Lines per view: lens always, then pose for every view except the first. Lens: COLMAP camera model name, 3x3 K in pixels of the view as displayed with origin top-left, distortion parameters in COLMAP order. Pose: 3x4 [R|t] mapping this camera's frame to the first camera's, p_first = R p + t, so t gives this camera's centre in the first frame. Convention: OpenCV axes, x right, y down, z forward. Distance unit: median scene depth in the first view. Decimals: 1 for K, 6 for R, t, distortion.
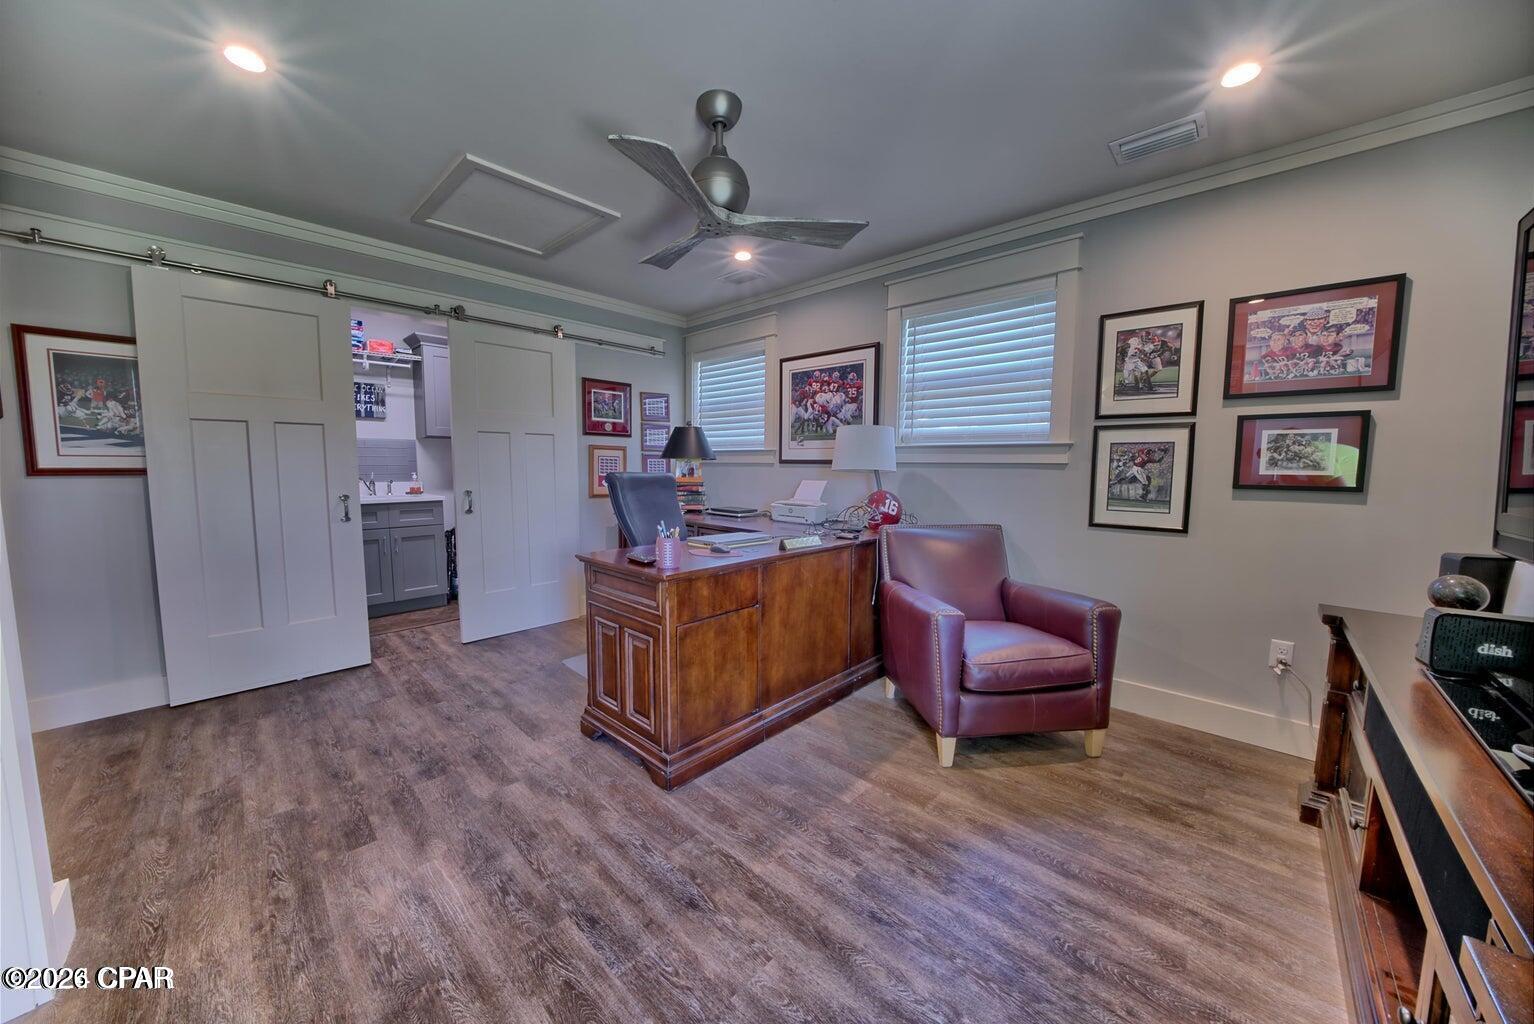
lens RADIAL K [[527.5, 0, 765.1], [0, 527.5, 511.7], [0, 0, 1]] dist [-0.023775, 0.000049]
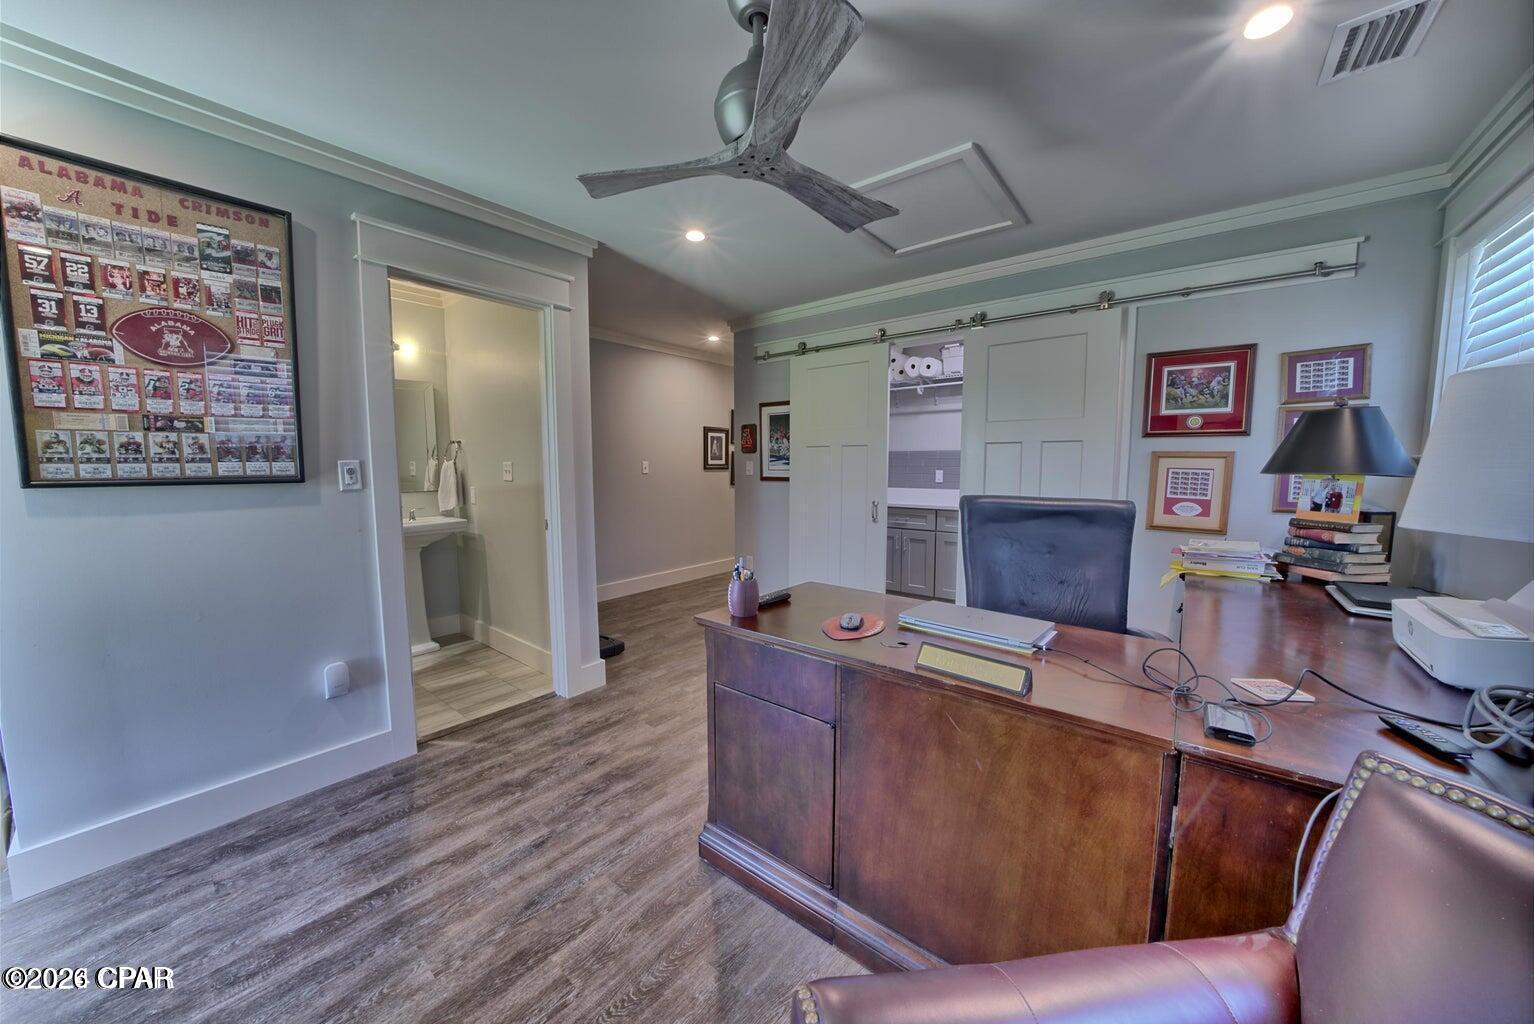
lens RADIAL K [[527.5, 0, 765.1], [0, 527.5, 511.7], [0, 0, 1]] dist [-0.023775, 0.000049]
pose [[0.072430, 0.085961, -0.993662, 0.413900], [-0.086581, 0.993060, 0.079598, -0.082186], [0.993608, 0.080267, 0.079369, 0.622900]]
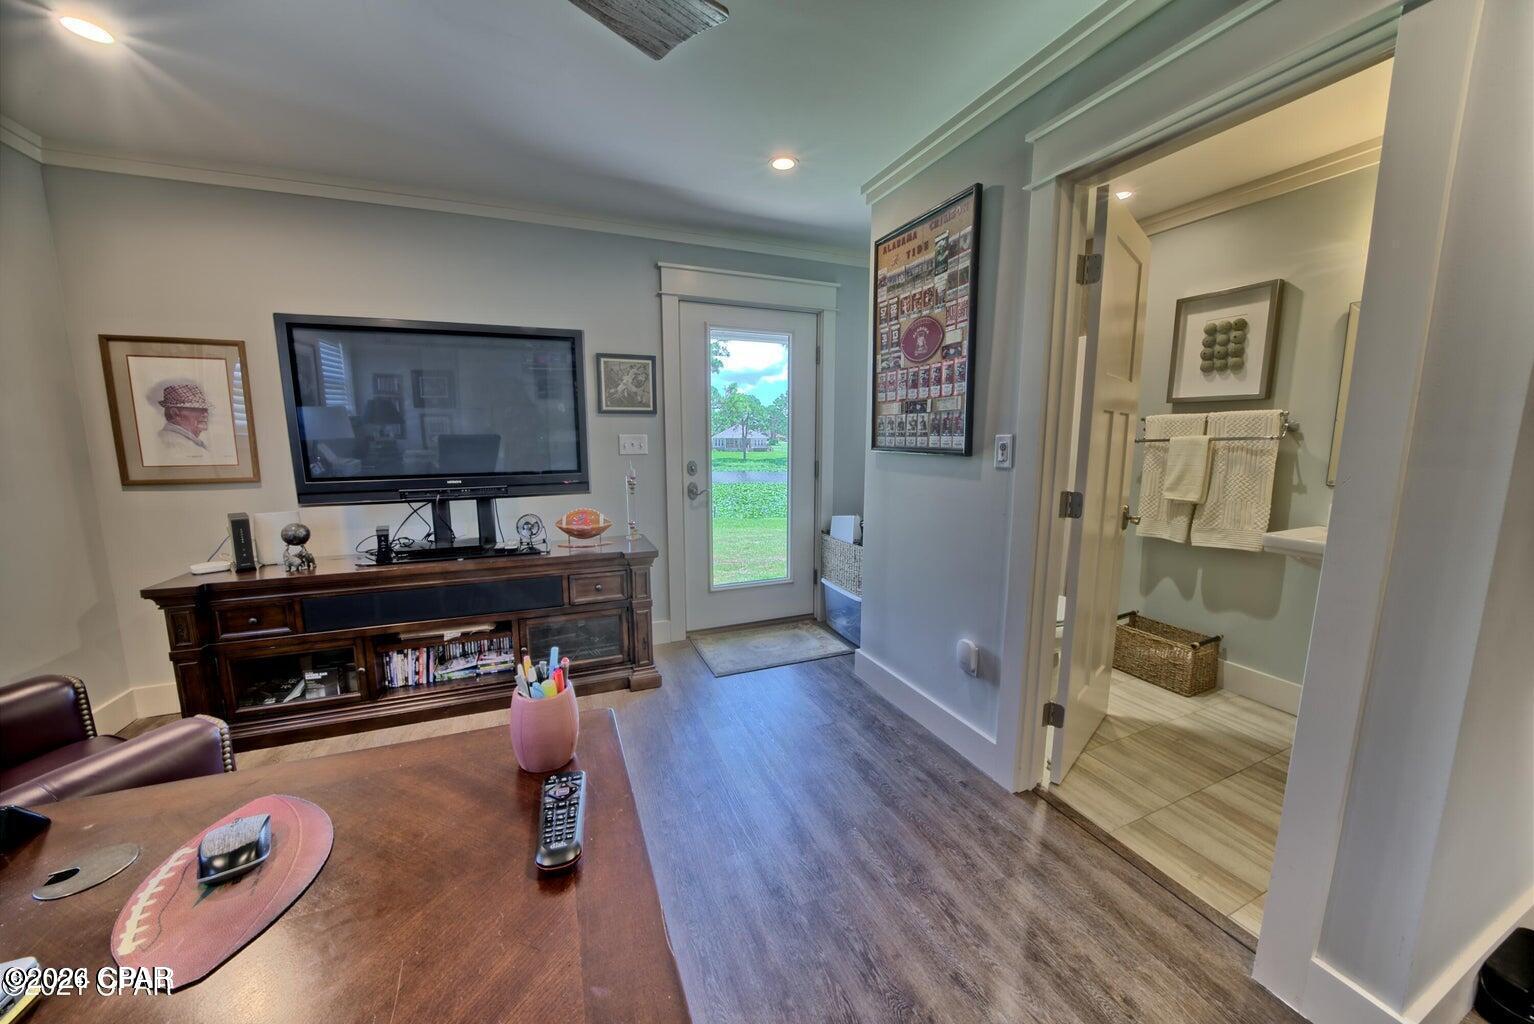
lens RADIAL K [[527.5, 0, 765.1], [0, 527.5, 511.7], [0, 0, 1]] dist [-0.023775, 0.000049]
pose [[-0.908211, -0.063790, 0.413622, -0.317436], [0.032197, 0.974737, 0.221023, -0.104347], [-0.417272, 0.214053, -0.883213, 0.810379]]
